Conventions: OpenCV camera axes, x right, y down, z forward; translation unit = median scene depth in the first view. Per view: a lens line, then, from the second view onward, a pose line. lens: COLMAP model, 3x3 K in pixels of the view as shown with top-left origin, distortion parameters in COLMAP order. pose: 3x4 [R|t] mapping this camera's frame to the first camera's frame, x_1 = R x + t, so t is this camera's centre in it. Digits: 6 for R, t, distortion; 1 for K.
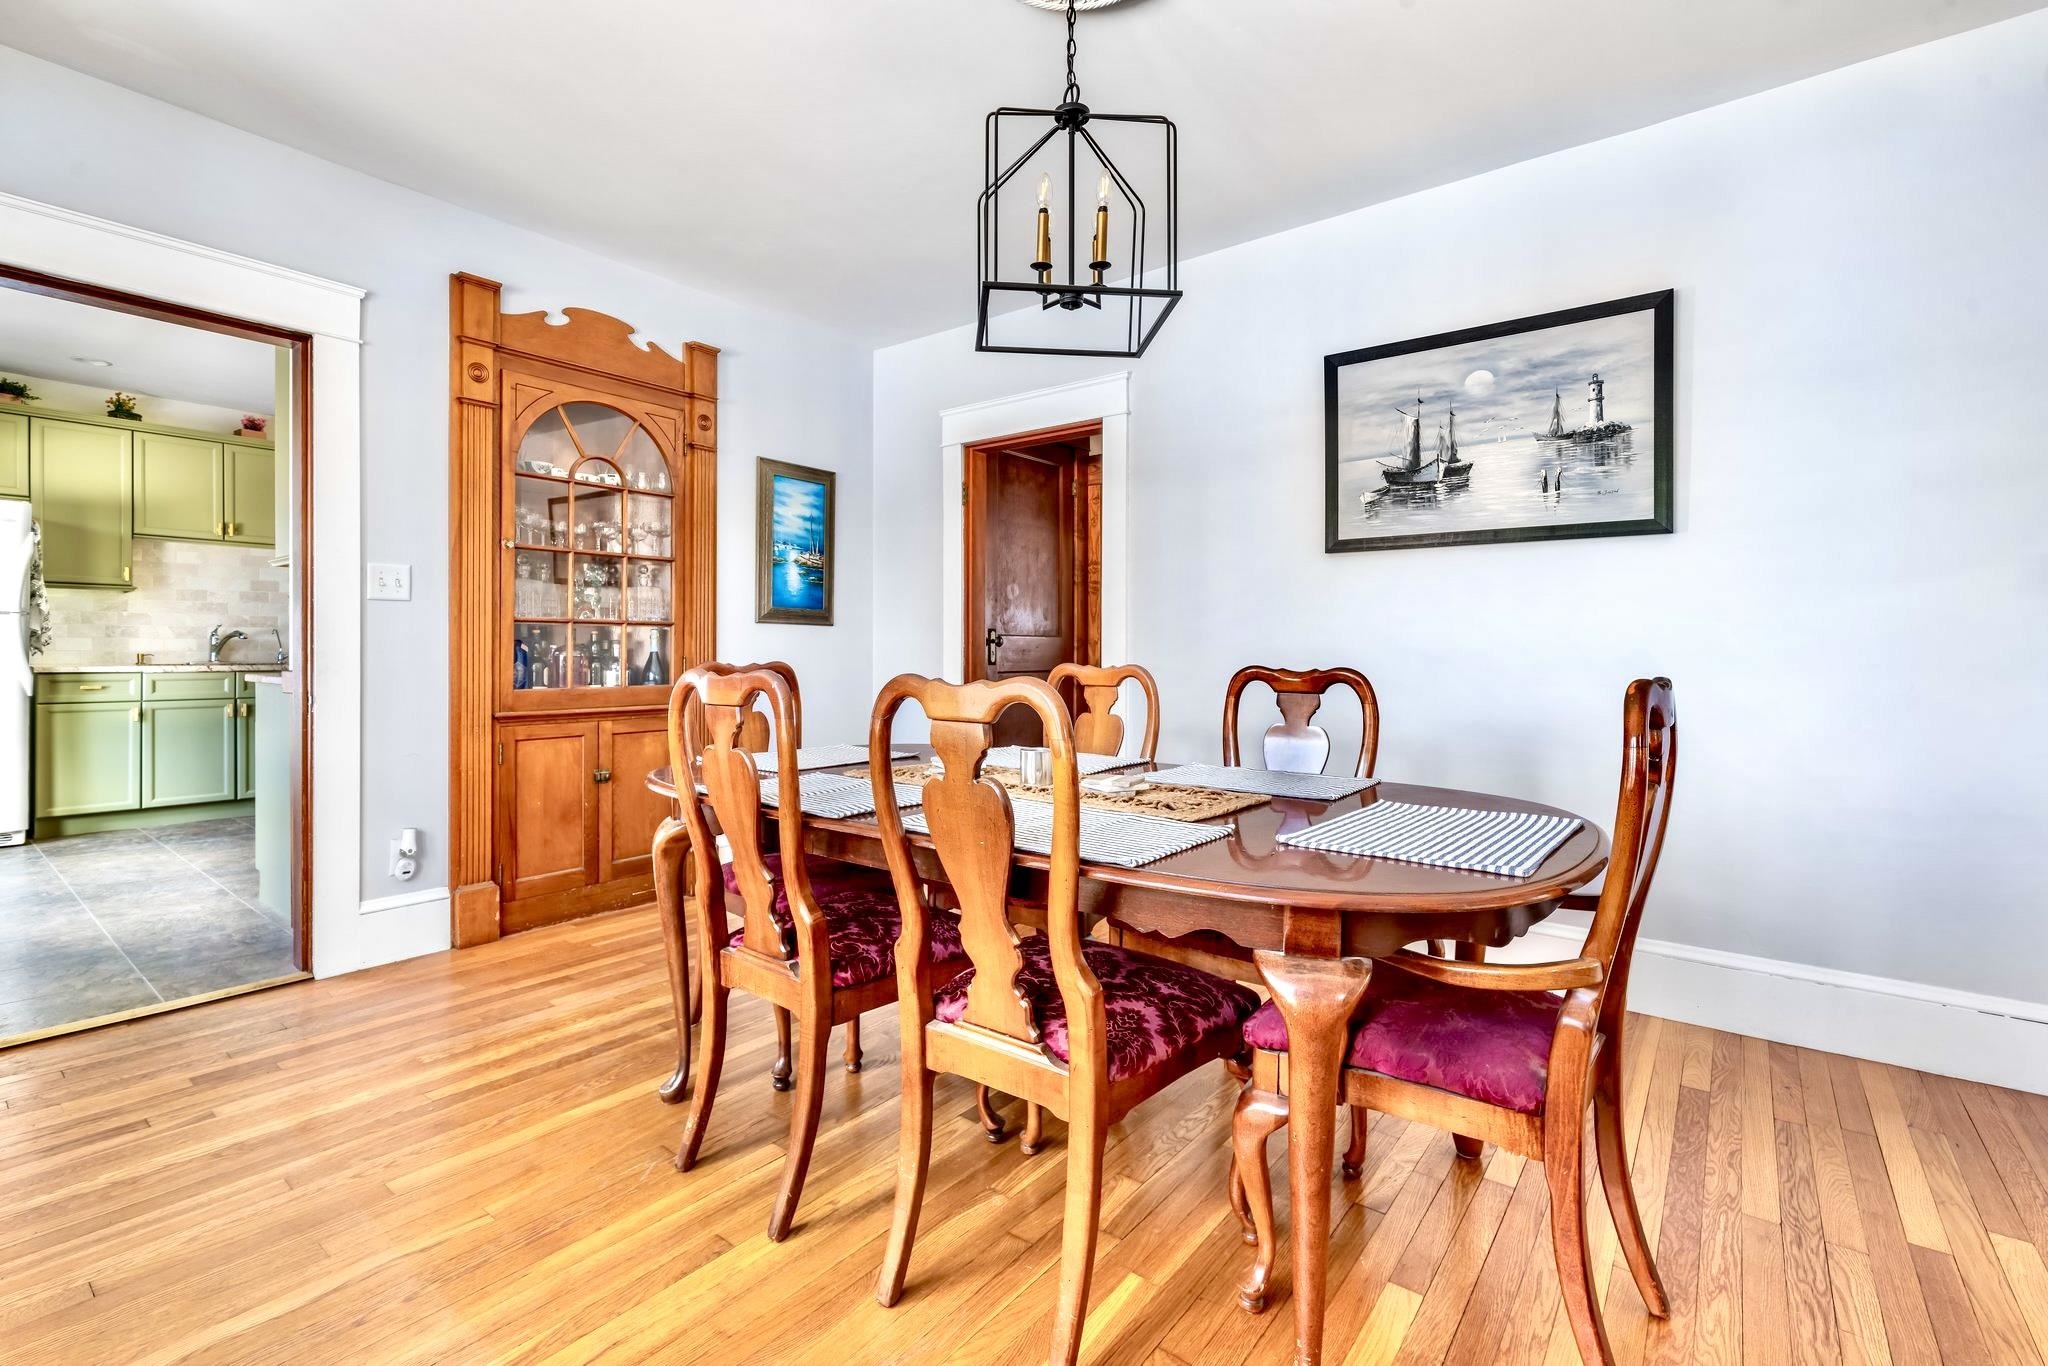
lens RADIAL K [[896.2, 0, 1028.1], [0, 896.2, 672.4], [0, 0, 1]] dist [-0.002556, -0.000494]
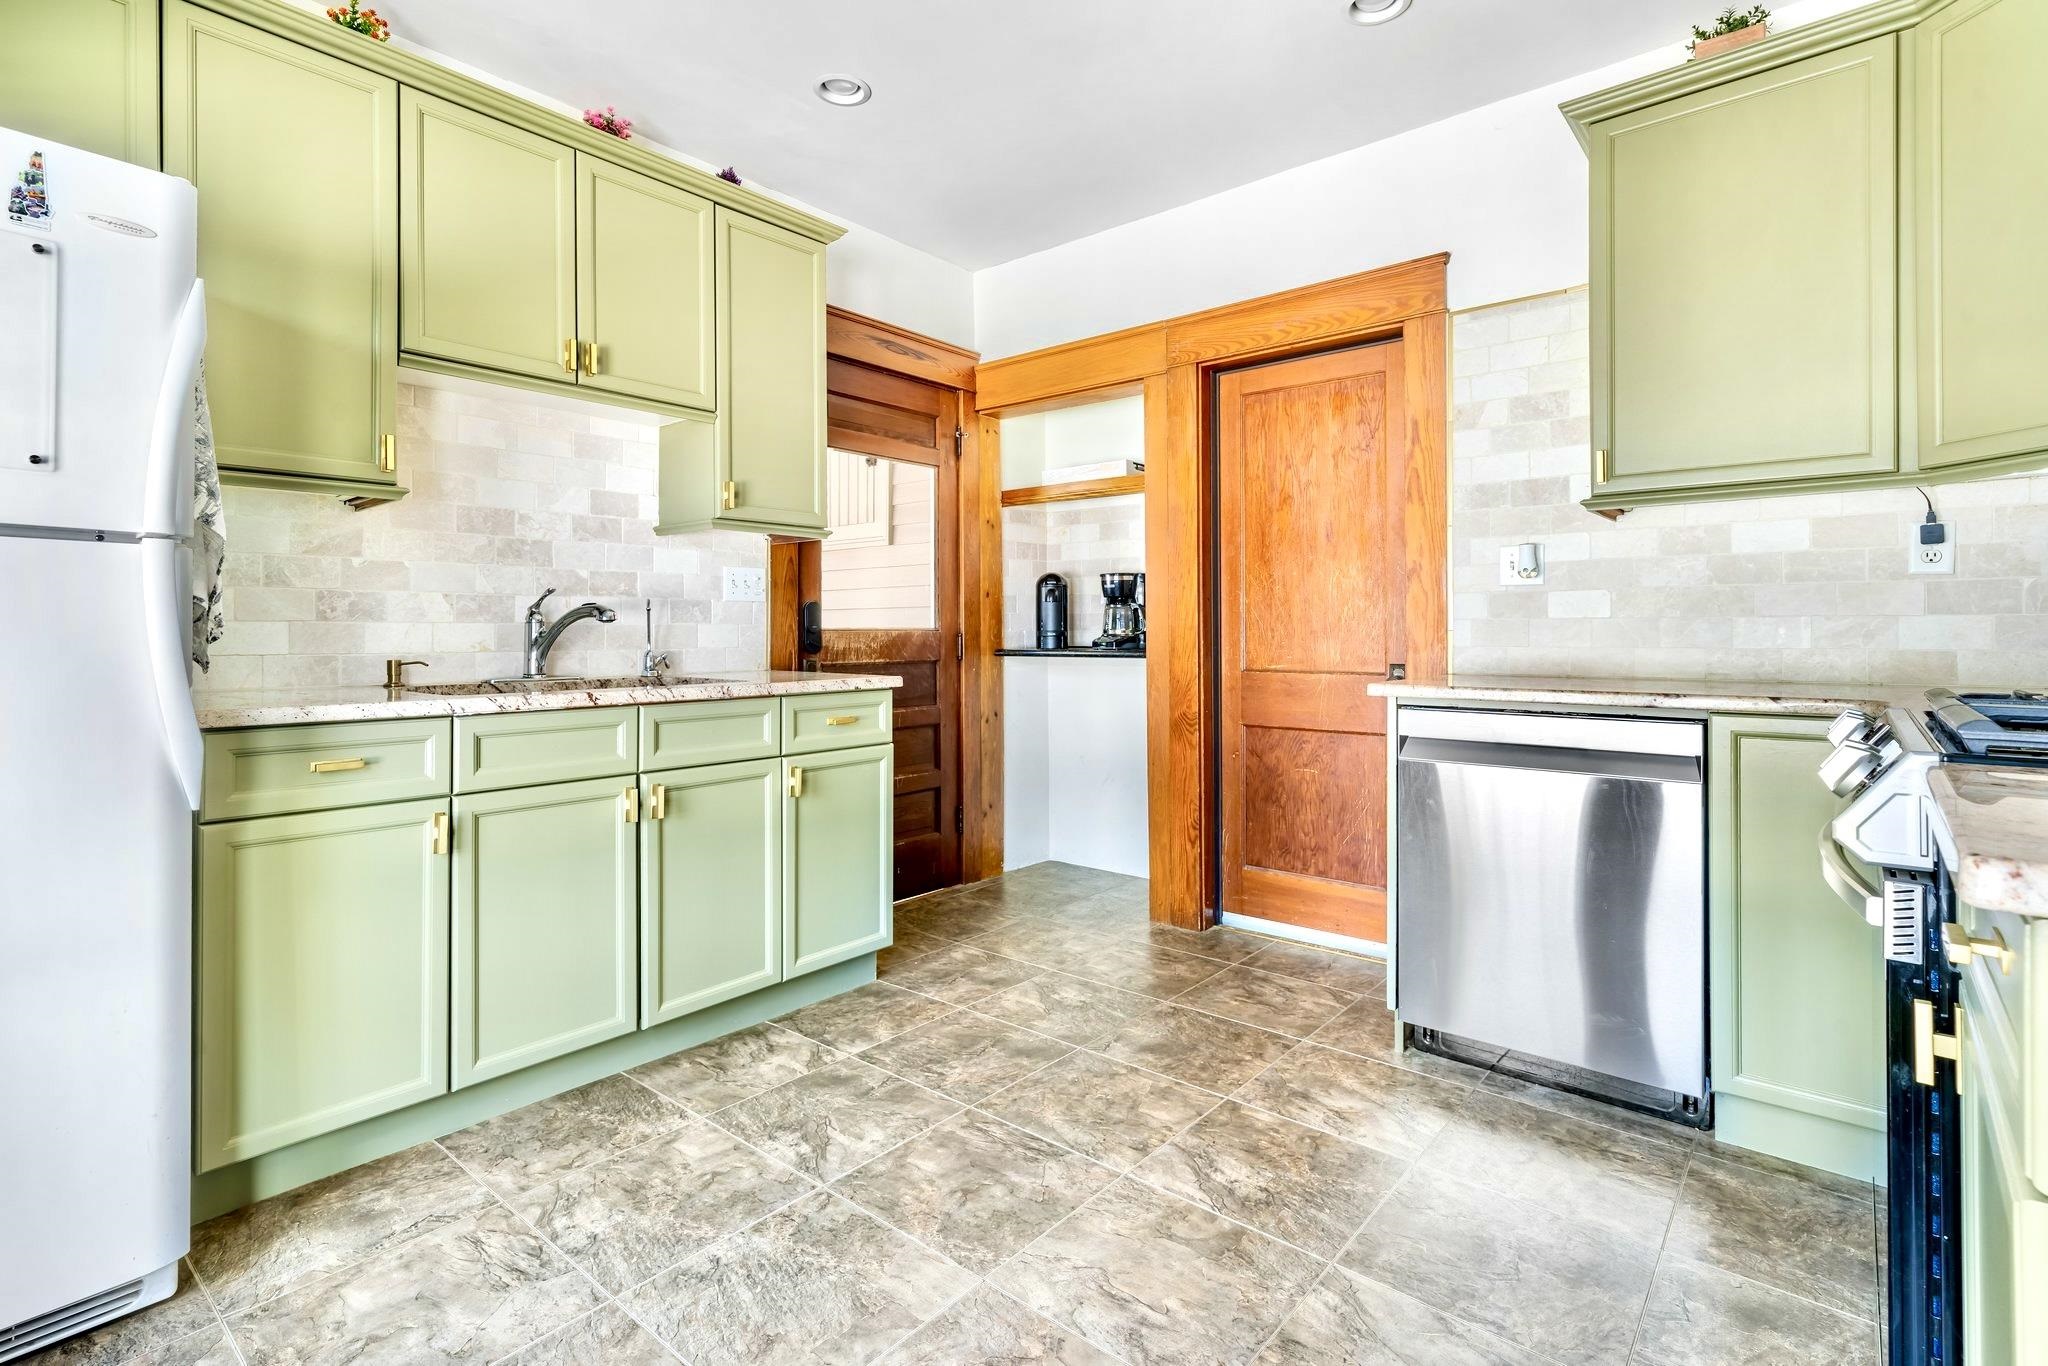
lens RADIAL K [[975.8, 0, 989.1], [0, 975.8, 632.7], [0, 0, 1]] dist [0.004895, 0.000166]
pose [[0.998149, -0.009763, -0.060029, -0.706854], [0.008698, 0.999801, -0.017972, -0.023465], [0.060192, 0.017417, 0.998035, 0.580991]]
